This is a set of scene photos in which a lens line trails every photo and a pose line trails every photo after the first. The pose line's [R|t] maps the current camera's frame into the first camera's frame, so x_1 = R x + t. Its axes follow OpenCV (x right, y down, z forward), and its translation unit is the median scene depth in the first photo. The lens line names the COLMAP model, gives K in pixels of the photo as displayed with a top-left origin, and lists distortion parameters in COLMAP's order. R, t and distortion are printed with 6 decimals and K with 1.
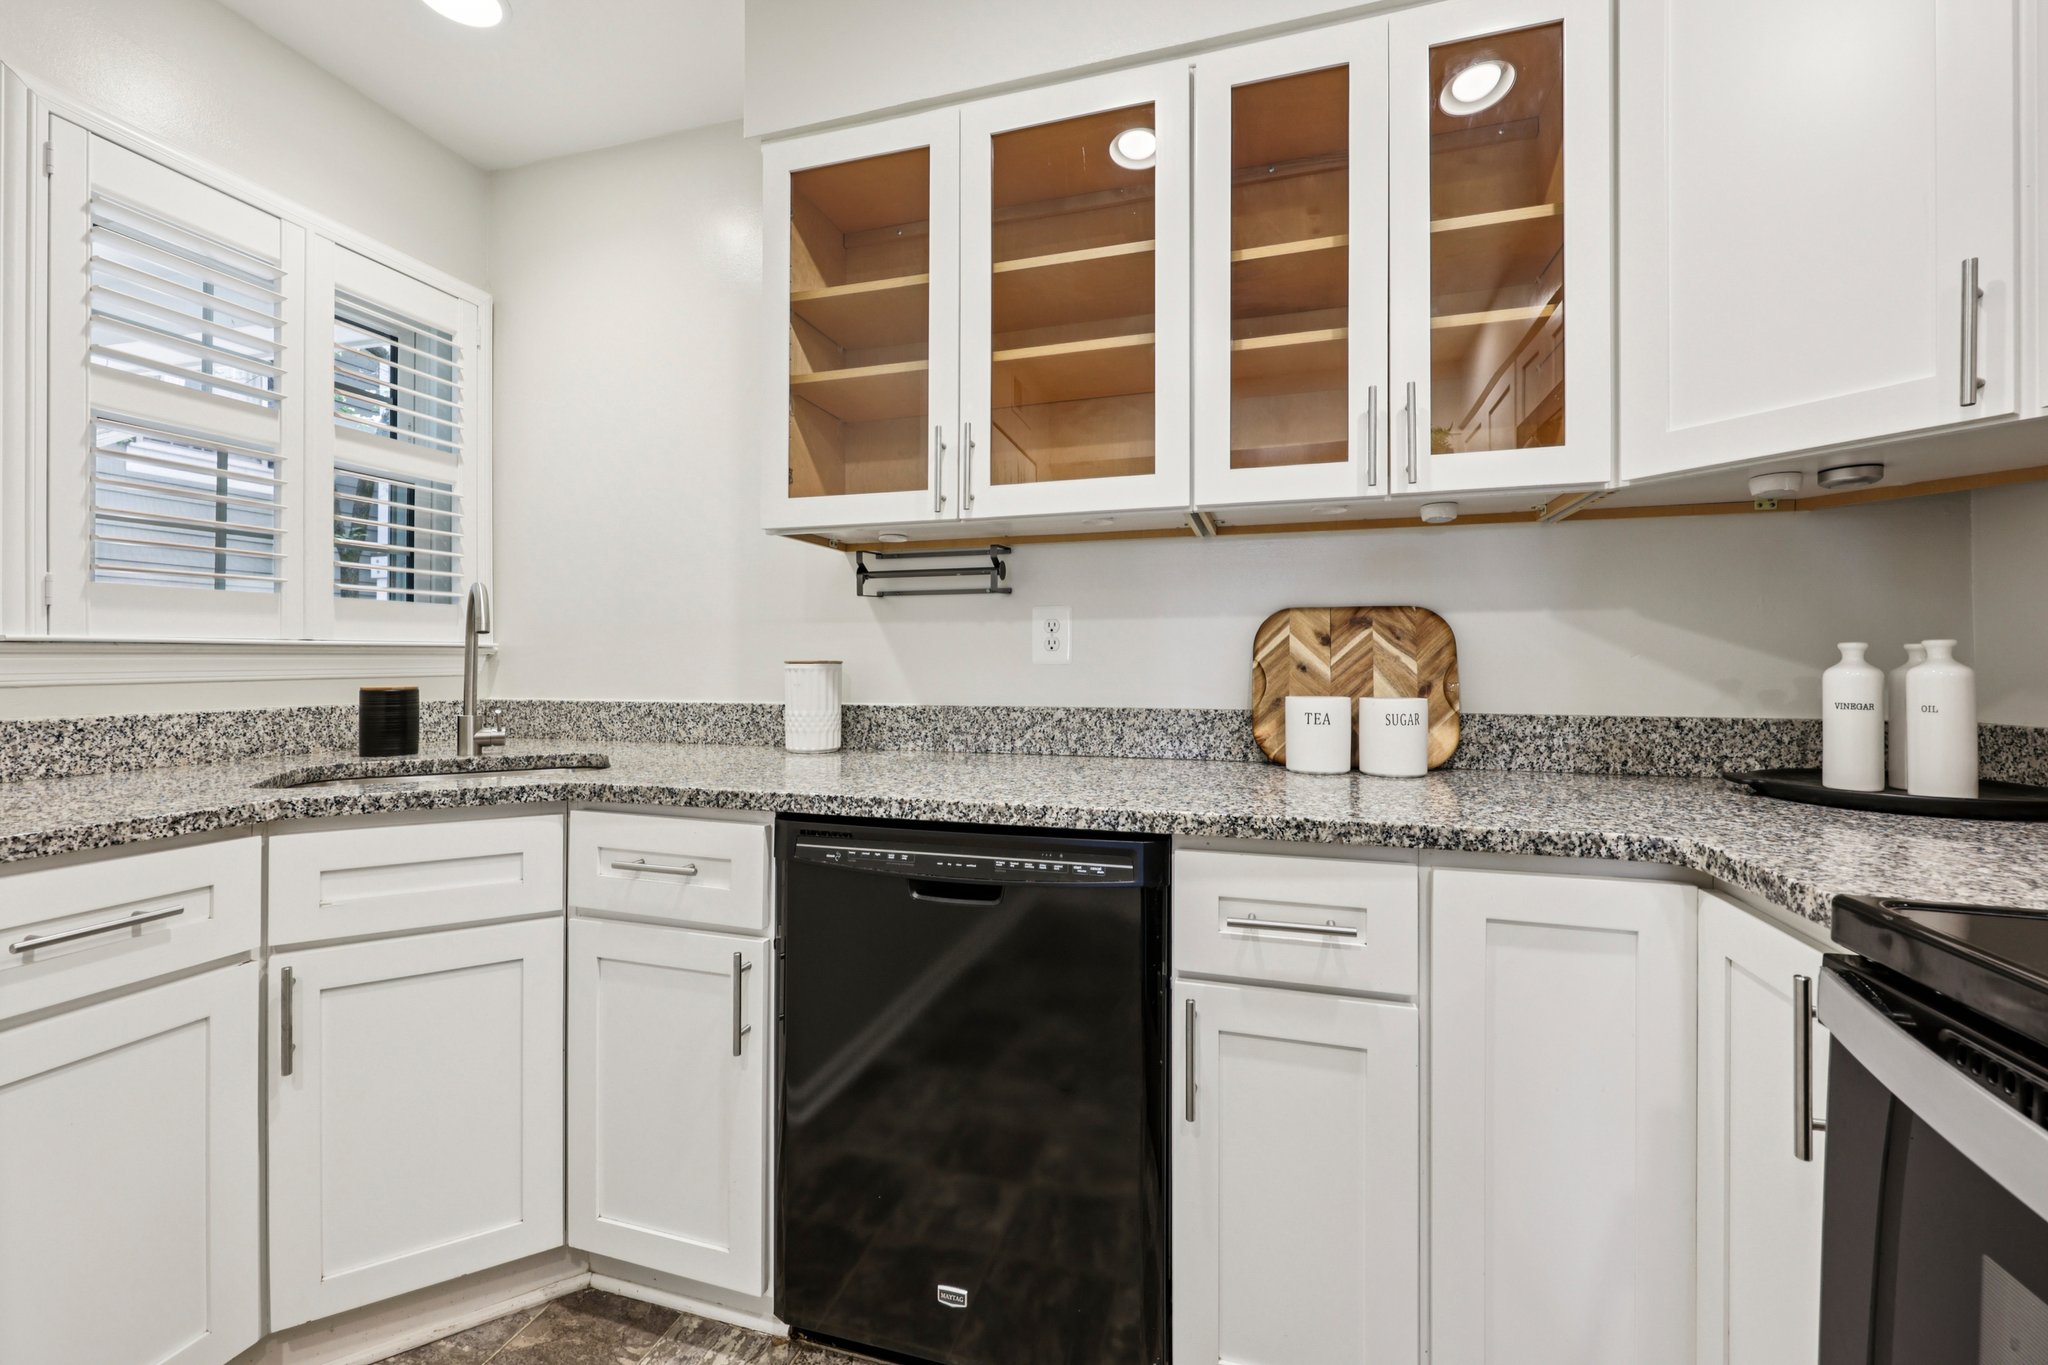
lens RADIAL K [[860.4, 0, 1039.4], [0, 860.4, 642.8], [0, 0, 1]] dist [0.002301, 0.000130]
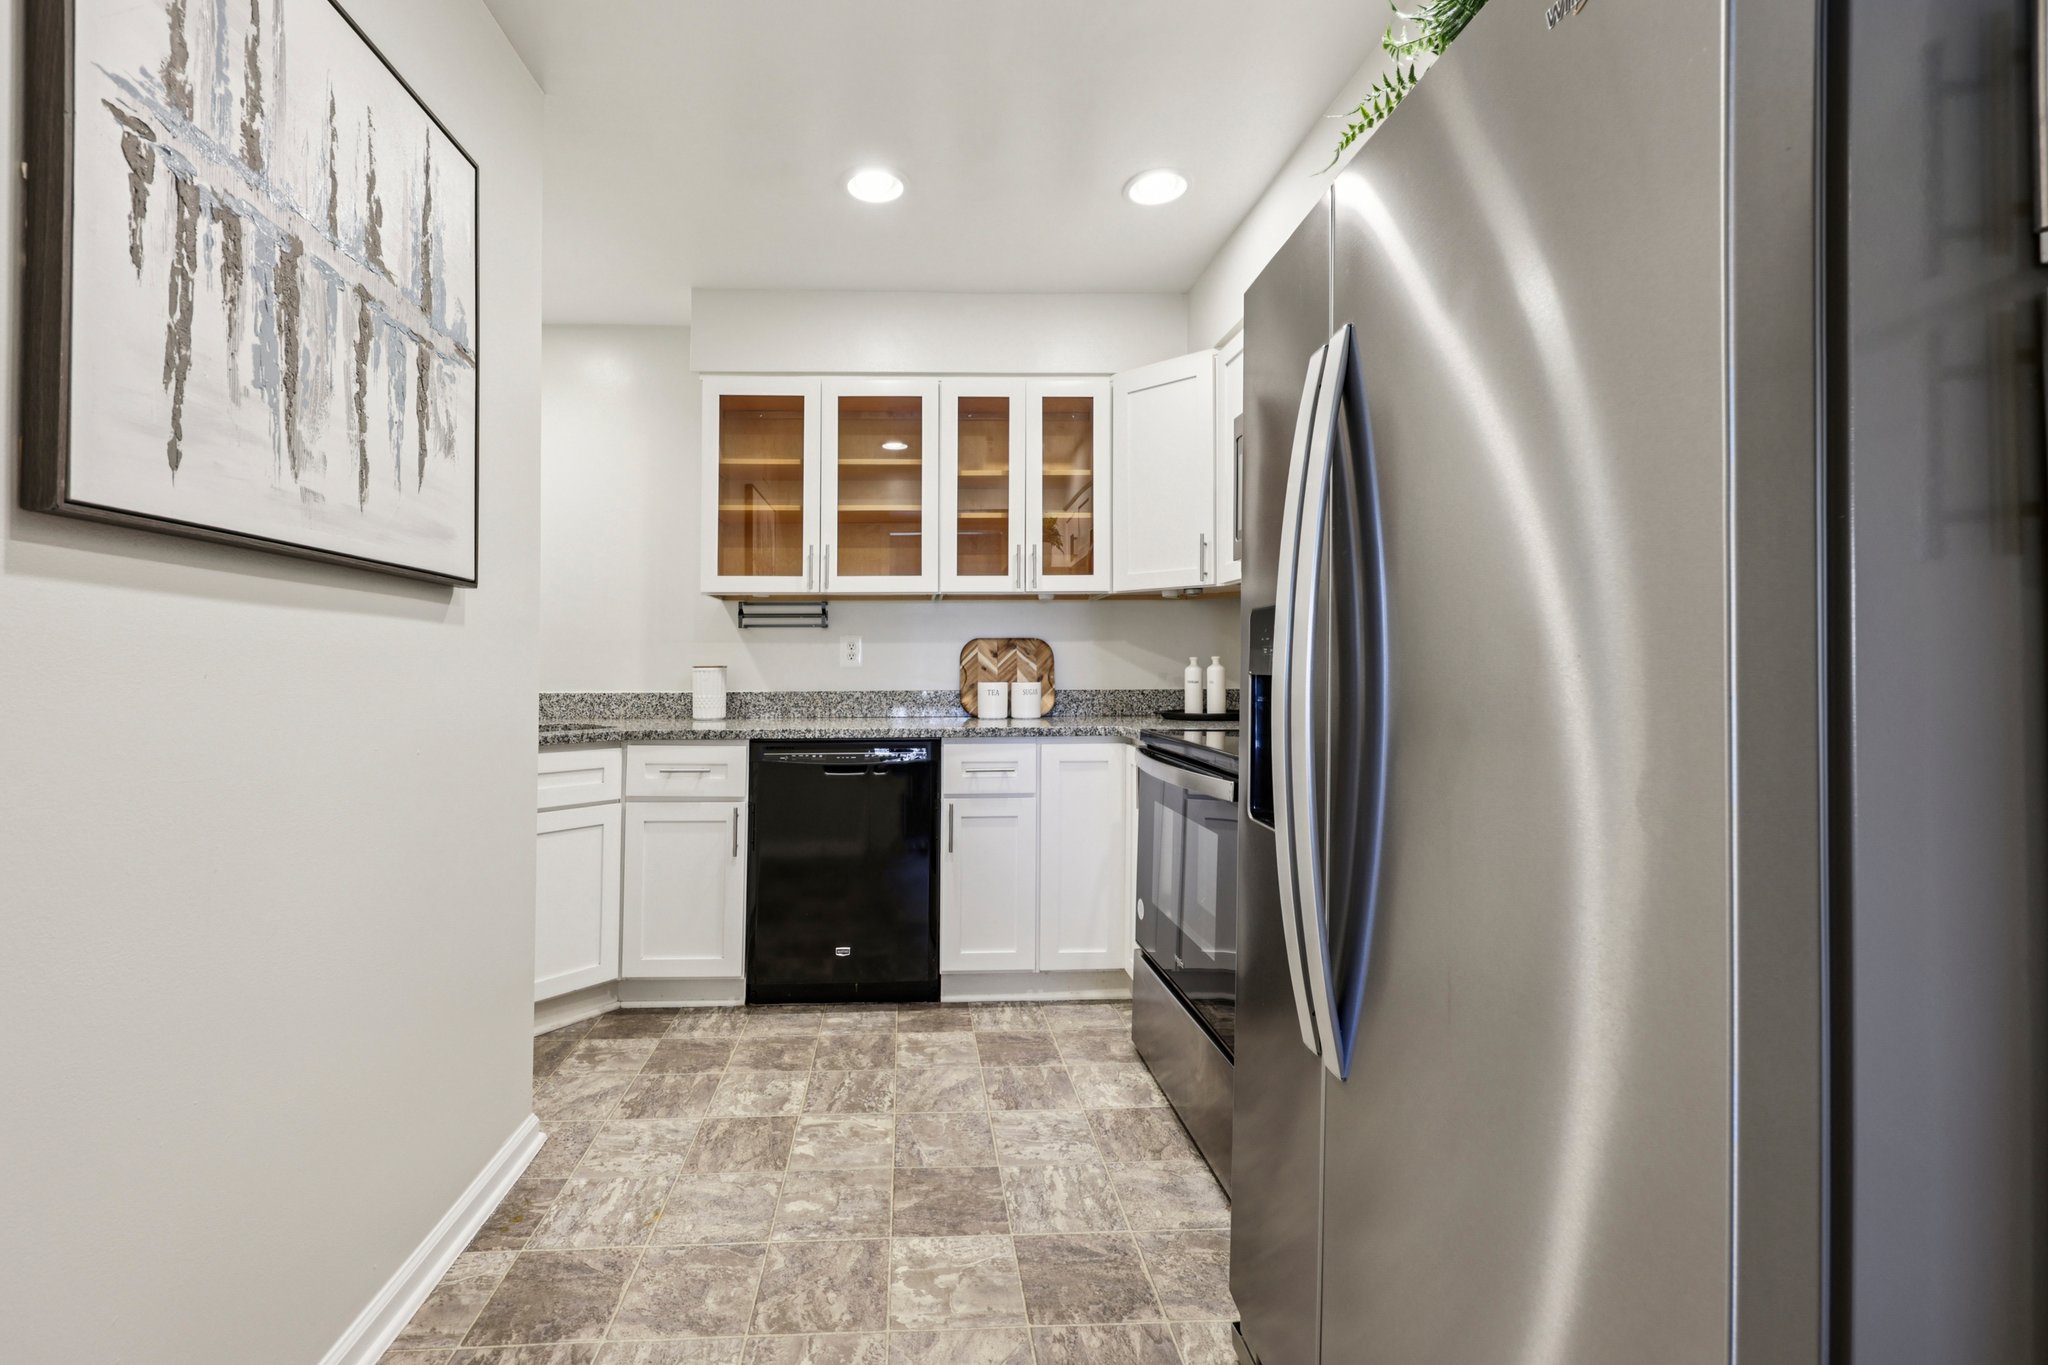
lens RADIAL K [[827.9, 0, 1027.4], [0, 827.9, 657.2], [0, 0, 1]] dist [0.000706, 0.000629]
pose [[0.920967, -0.000113, 0.389640, -0.385085], [-0.005100, 0.999911, 0.012345, -0.023762], [-0.389607, -0.013357, 0.920884, -0.888712]]
